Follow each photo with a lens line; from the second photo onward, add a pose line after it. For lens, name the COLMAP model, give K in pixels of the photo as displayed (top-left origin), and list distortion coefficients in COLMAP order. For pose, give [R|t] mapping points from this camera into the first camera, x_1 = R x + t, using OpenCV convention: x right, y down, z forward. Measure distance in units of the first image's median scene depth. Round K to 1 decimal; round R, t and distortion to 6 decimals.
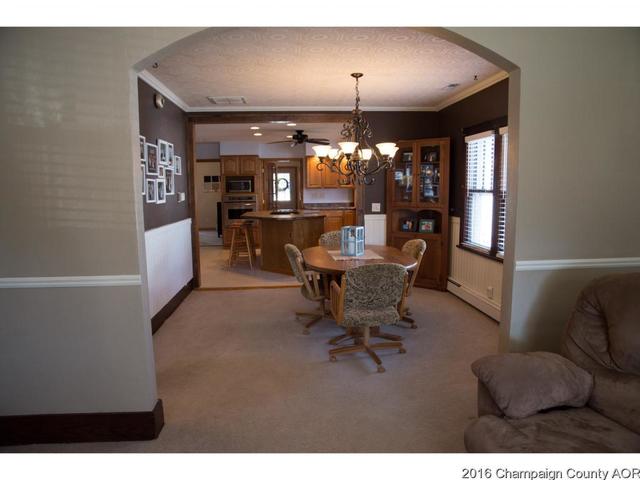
lens RADIAL K [[441.2, 0, 316.3], [0, 441.2, 239.2], [0, 0, 1]] dist [-0.104359, 0.053467]
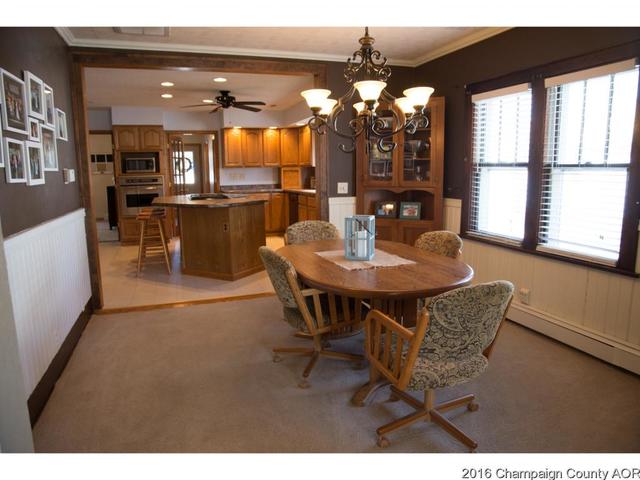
lens RADIAL K [[441.2, 0, 324.5], [0, 441.2, 237.9], [0, 0, 1]] dist [-0.104359, 0.053467]
pose [[0.964513, -0.041560, 0.260745, -0.101040], [0.032322, 0.998692, 0.039619, -0.016358], [-0.262051, -0.029785, 0.964594, 0.260034]]
